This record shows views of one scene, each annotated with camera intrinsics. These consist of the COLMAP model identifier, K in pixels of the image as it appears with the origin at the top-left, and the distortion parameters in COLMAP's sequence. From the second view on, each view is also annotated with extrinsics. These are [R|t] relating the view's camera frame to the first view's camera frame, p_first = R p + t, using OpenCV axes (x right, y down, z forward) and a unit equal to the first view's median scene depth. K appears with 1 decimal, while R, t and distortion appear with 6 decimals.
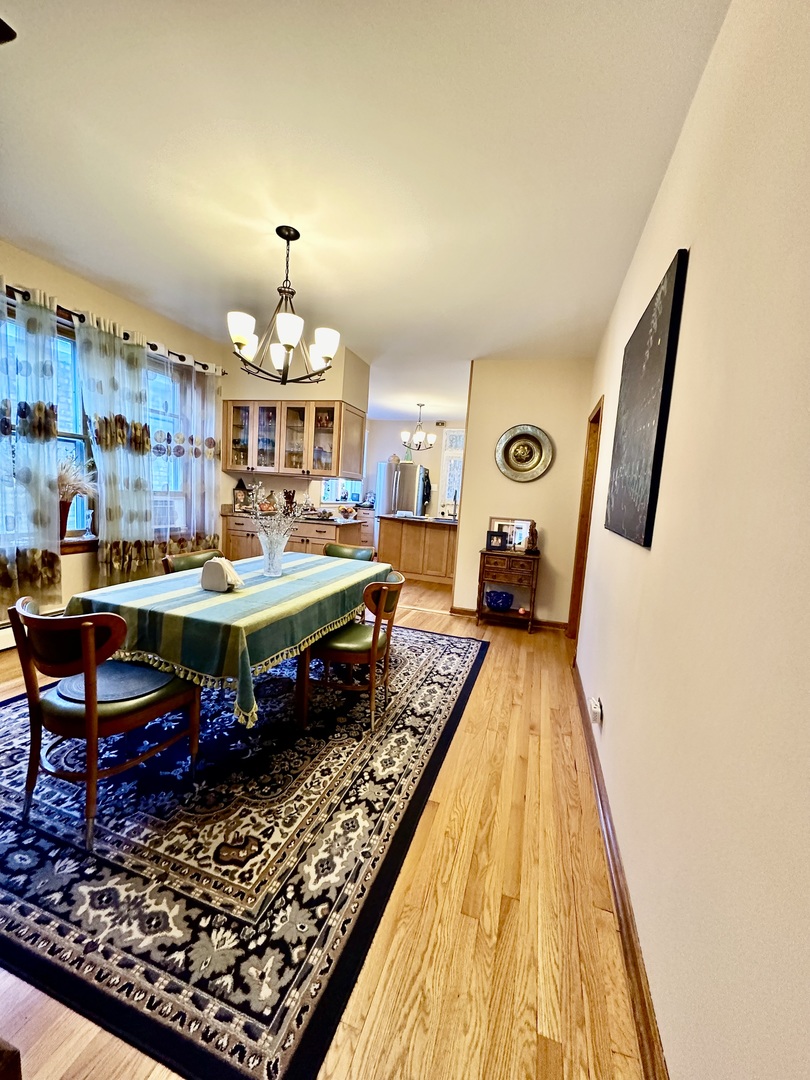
lens RADIAL K [[427.1, 0, 402.2], [0, 427.1, 542.0], [0, 0, 1]] dist [-0.000788, 0.000909]
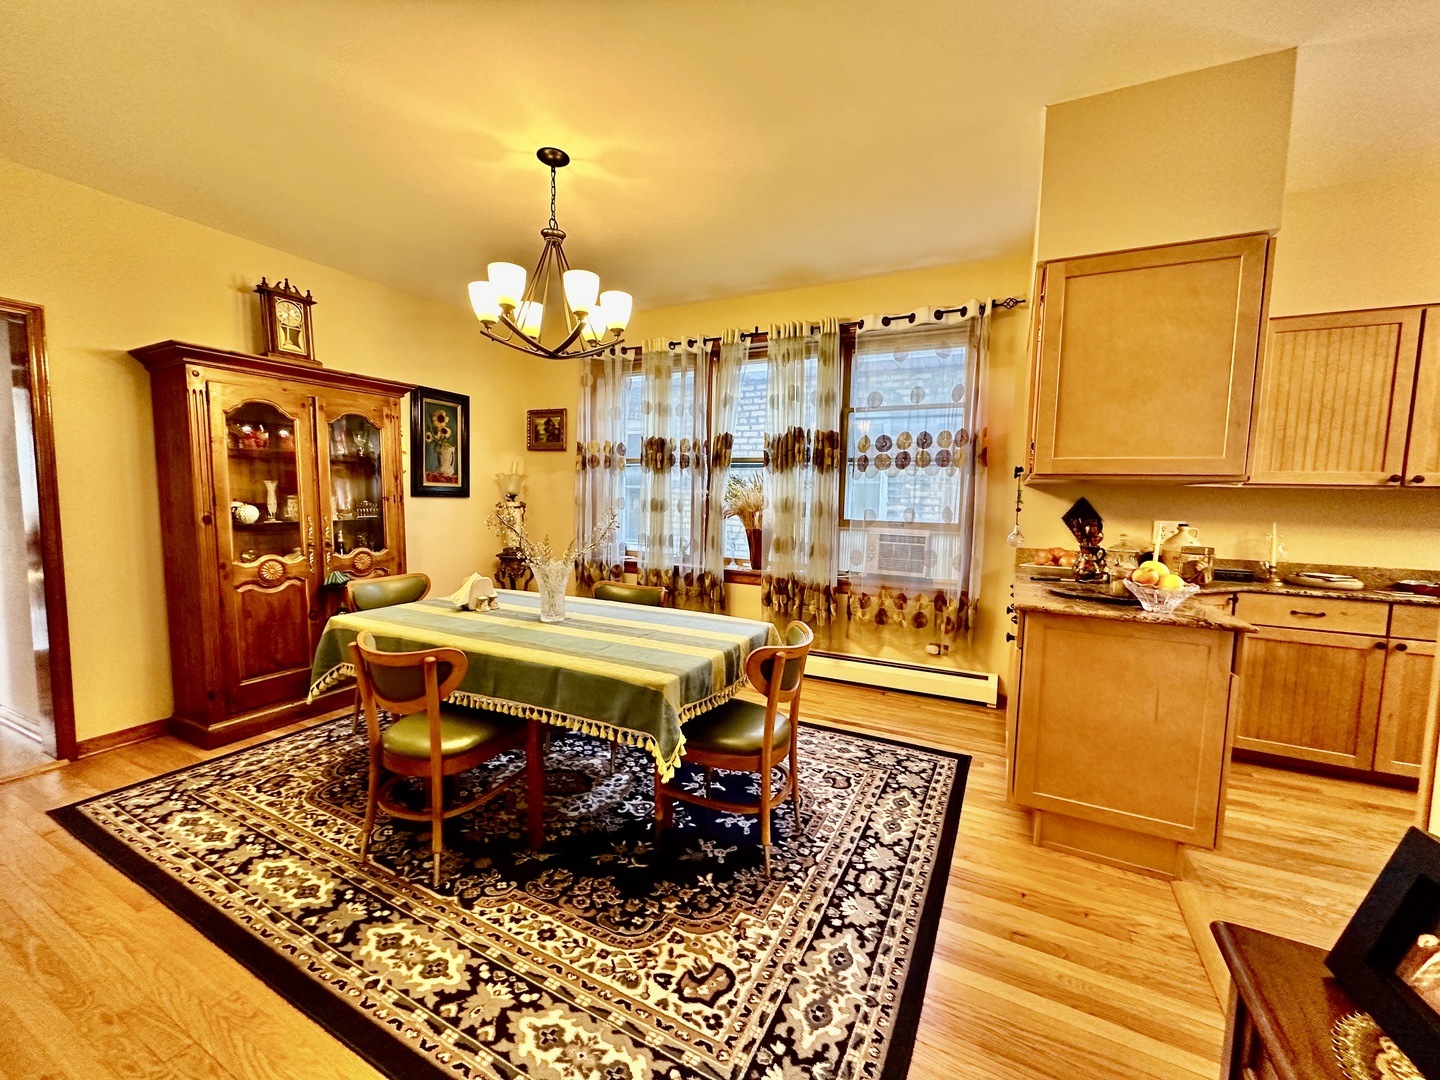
lens RADIAL K [[569.4, 0, 725.5], [0, 569.4, 543.4], [0, 0, 1]] dist [-0.000788, 0.000909]
pose [[-0.144021, 0.023685, -0.989291, 0.637393], [-0.138831, 0.989343, 0.043897, -0.143928], [0.979788, 0.143666, -0.139198, 1.442224]]
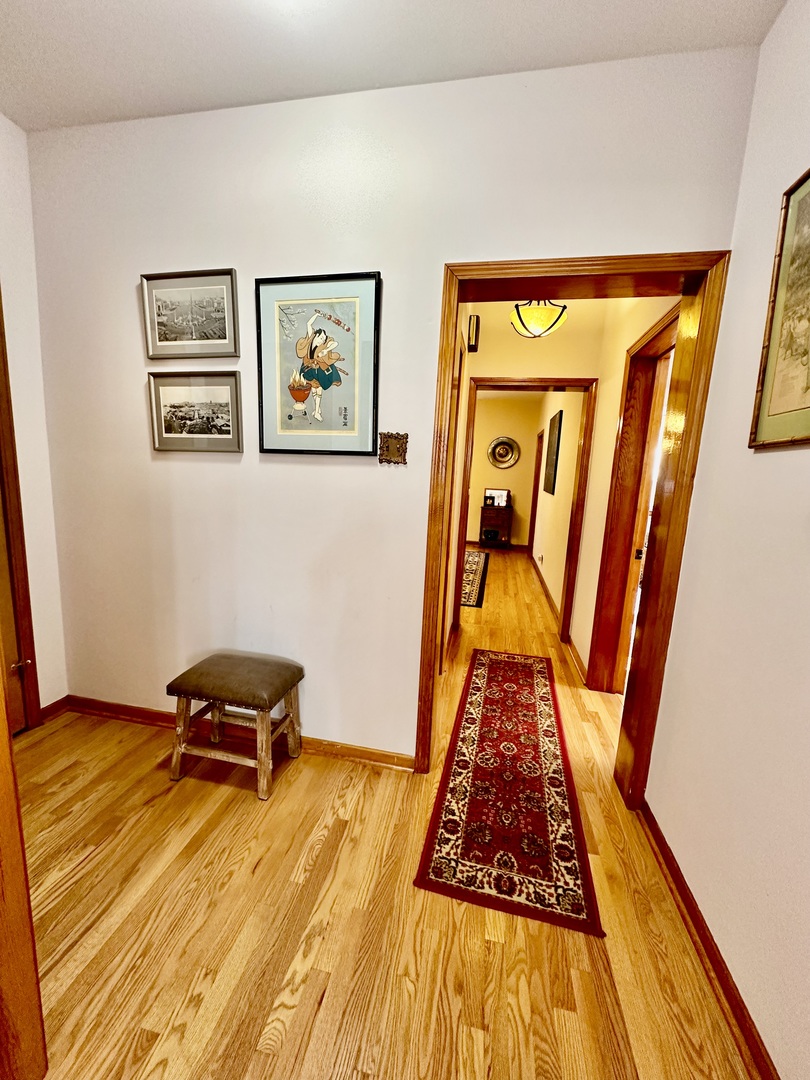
lens RADIAL K [[427.1, 0, 402.7], [0, 427.1, 540.4], [0, 0, 1]] dist [-0.000788, 0.000909]
pose [[0.994655, -0.032984, 0.097848, -0.560151], [0.028003, 0.998262, 0.051849, 0.098903], [-0.099389, -0.048831, 0.993850, -1.321351]]
